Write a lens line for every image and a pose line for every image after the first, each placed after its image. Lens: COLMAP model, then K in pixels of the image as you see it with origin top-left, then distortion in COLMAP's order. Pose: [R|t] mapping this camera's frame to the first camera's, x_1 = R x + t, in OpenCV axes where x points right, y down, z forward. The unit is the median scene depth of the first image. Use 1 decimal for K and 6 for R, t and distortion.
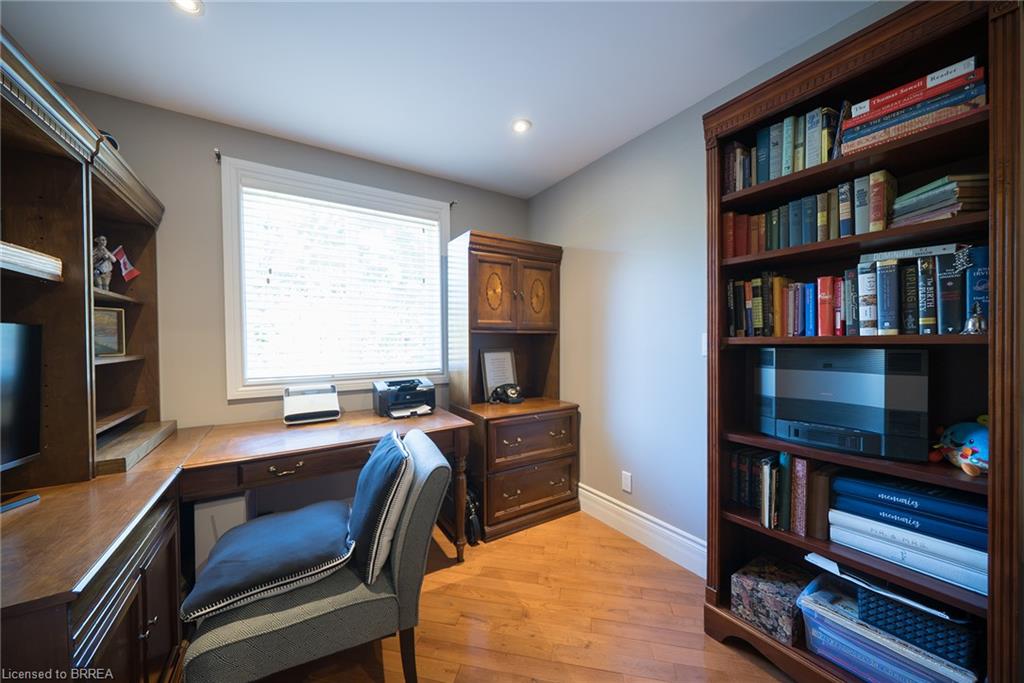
lens RADIAL K [[350.3, 0, 514.3], [0, 350.3, 347.1], [0, 0, 1]] dist [-0.006173, 0.000349]
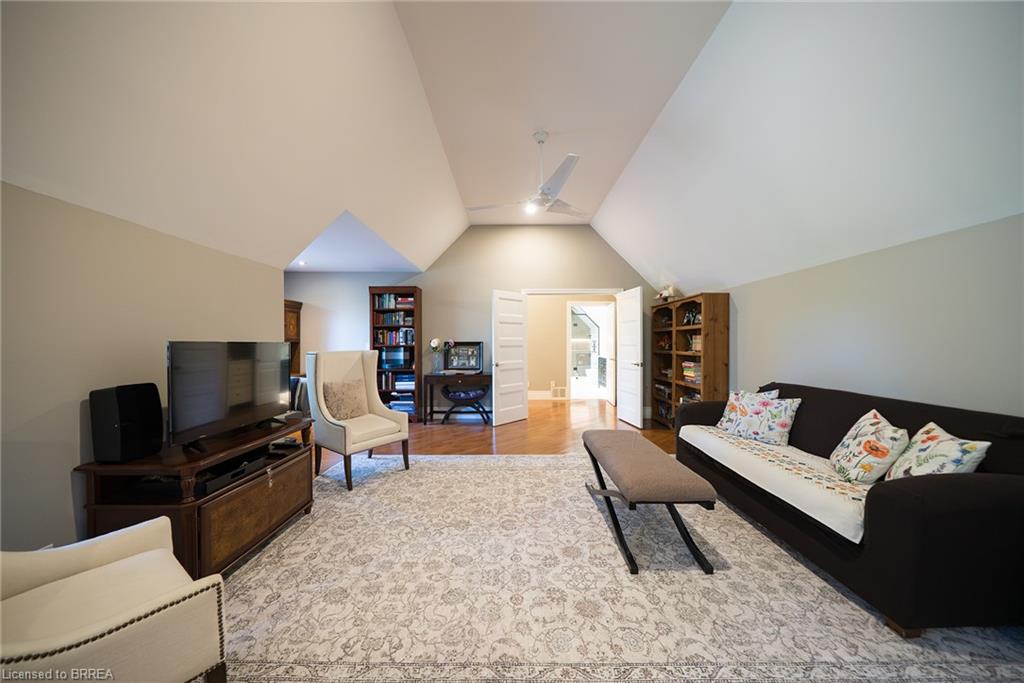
lens RADIAL K [[350.3, 0, 507.0], [0, 350.3, 344.6], [0, 0, 1]] dist [-0.006173, 0.000349]
pose [[0.558261, 0.000693, 0.829665, -1.990394], [0.008298, 0.999945, -0.006419, 0.007580], [-0.829624, 0.010468, 0.558225, -2.650706]]
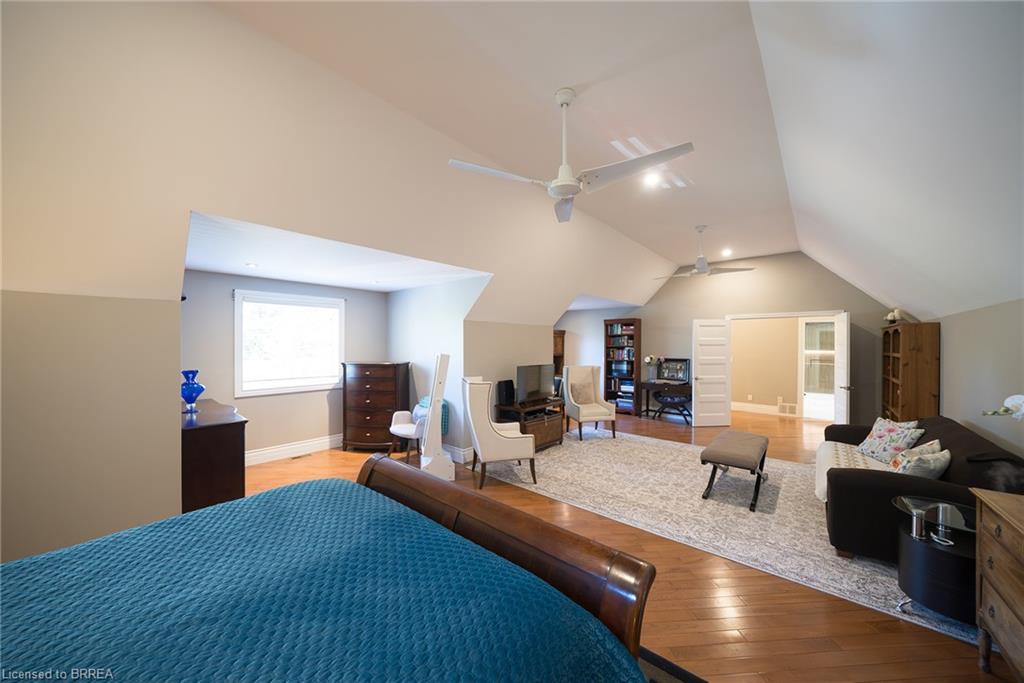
lens RADIAL K [[350.3, 0, 511.2], [0, 350.3, 346.3], [0, 0, 1]] dist [-0.006173, 0.000349]
pose [[0.962972, 0.007173, 0.269506, -2.703803], [-0.006129, 0.999970, -0.004714, -0.220993], [-0.269532, 0.002887, 0.962987, -4.520506]]
